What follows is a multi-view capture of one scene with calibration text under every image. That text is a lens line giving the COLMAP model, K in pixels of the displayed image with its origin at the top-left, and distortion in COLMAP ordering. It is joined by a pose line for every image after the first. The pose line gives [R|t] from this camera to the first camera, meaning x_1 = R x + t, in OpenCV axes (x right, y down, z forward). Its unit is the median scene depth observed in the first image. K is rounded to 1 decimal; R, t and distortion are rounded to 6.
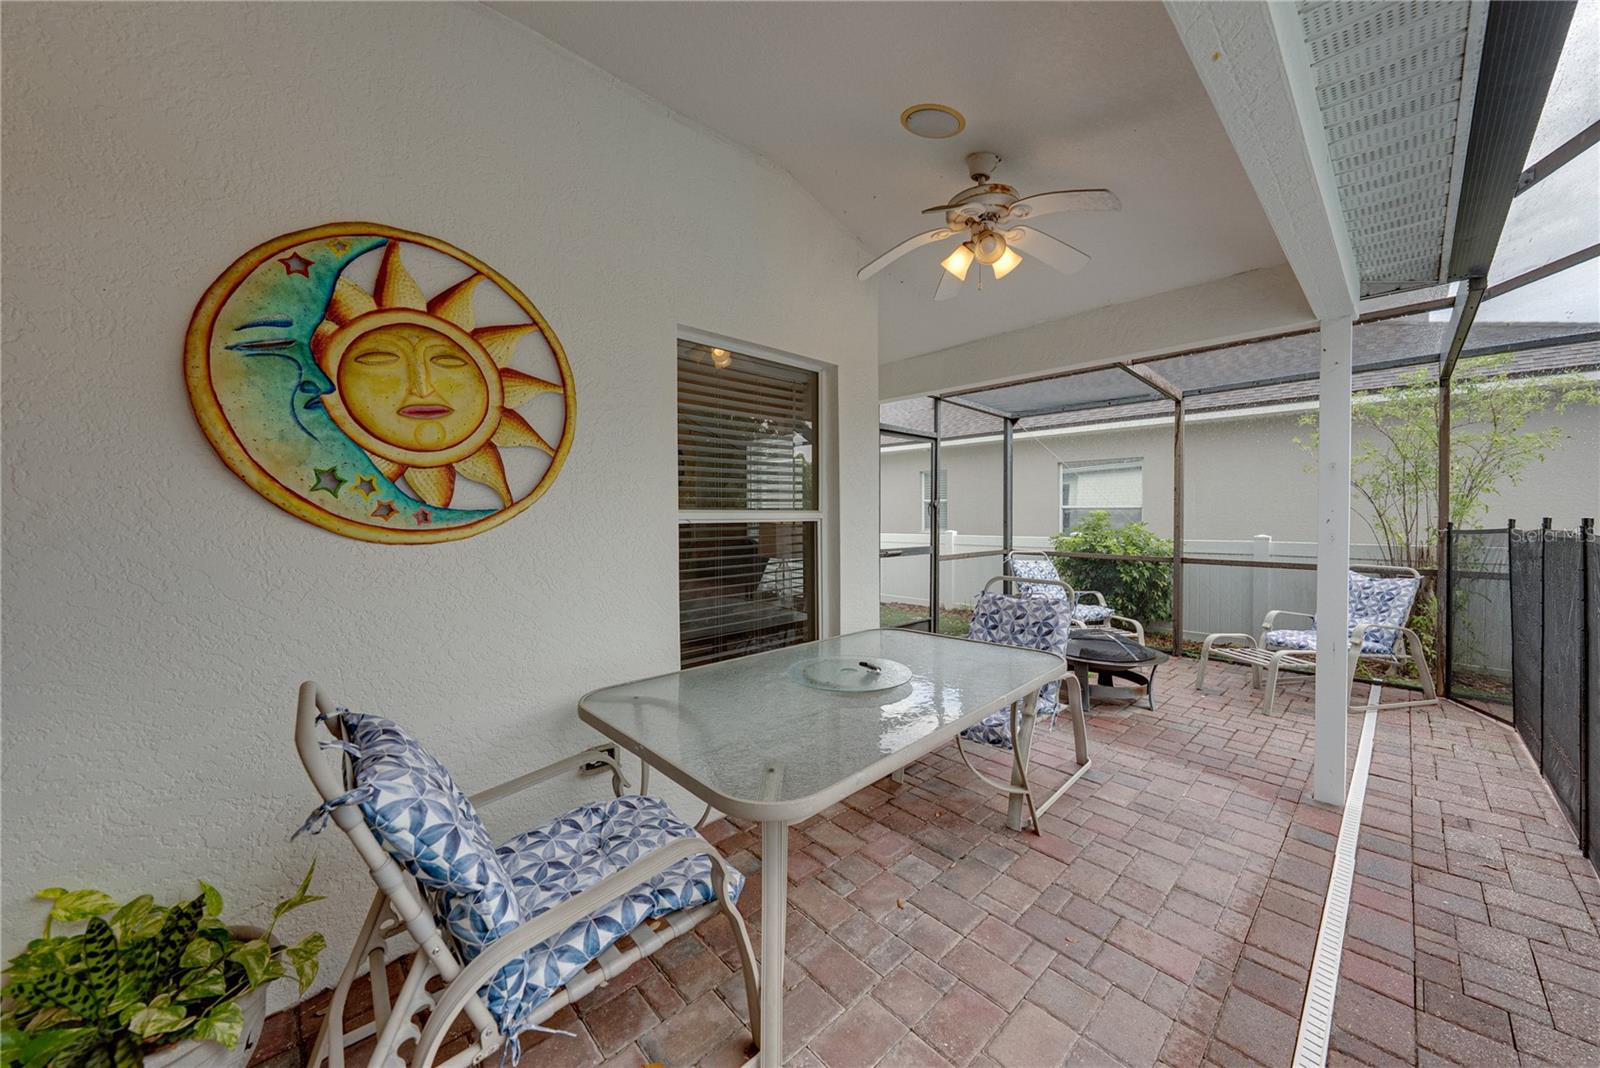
lens RADIAL K [[546.2, 0, 837.8], [0, 546.2, 521.7], [0, 0, 1]] dist [0.001947, 0.000180]
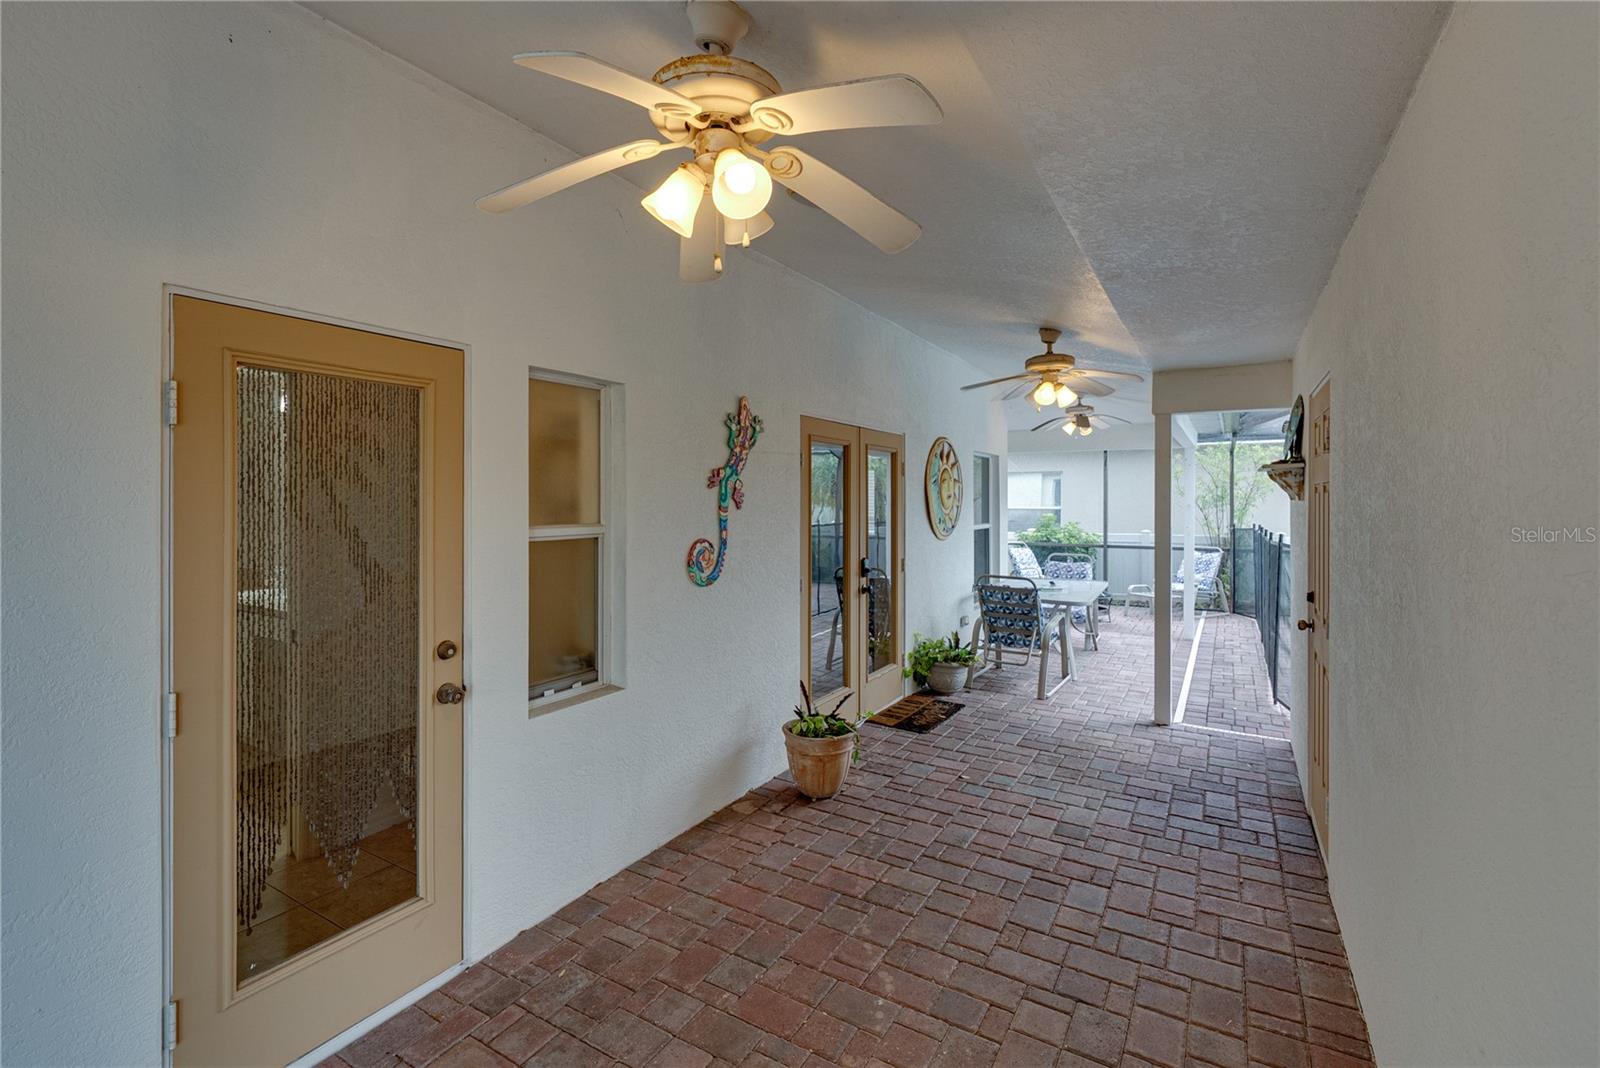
lens RADIAL K [[699.3, 0, 811.8], [0, 699.3, 498.6], [0, 0, 1]] dist [0.001812, -0.000171]
pose [[0.965523, 0.004107, 0.260286, -1.001575], [-0.000159, 0.999885, -0.015188, -0.052357], [-0.260319, 0.014623, 0.965412, -1.031031]]
